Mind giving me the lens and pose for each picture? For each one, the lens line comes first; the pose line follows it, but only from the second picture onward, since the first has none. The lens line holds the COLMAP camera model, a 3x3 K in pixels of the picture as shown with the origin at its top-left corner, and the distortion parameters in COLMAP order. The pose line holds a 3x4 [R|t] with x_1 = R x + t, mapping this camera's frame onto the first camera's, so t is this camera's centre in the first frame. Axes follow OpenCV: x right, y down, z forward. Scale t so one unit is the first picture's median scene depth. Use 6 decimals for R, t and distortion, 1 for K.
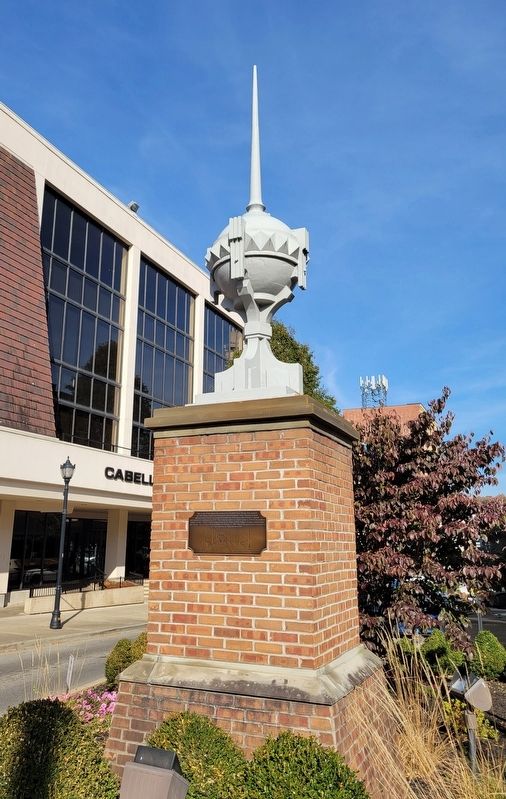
lens RADIAL K [[613.2, 0, 215.2], [0, 613.2, 375.4], [0, 0, 1]] dist [0.030191, 0.010606]
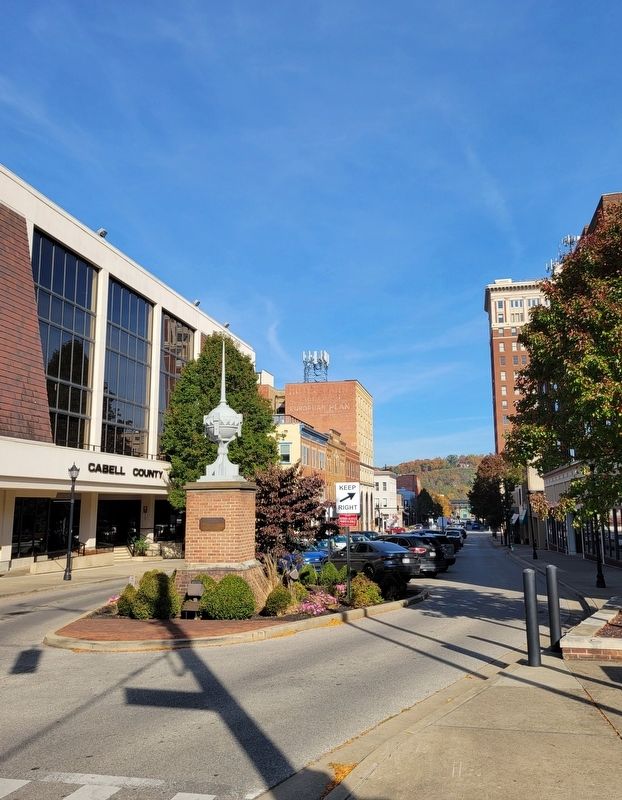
lens RADIAL K [[662.5, 0, 312.5], [0, 662.5, 400.5], [0, 0, 1]] dist [0.028505, -0.000937]
pose [[0.971248, 0.017782, 0.237406, -0.057681], [-0.042244, 0.994255, 0.098351, -0.140114], [-0.234293, -0.105553, 0.966419, -0.448284]]
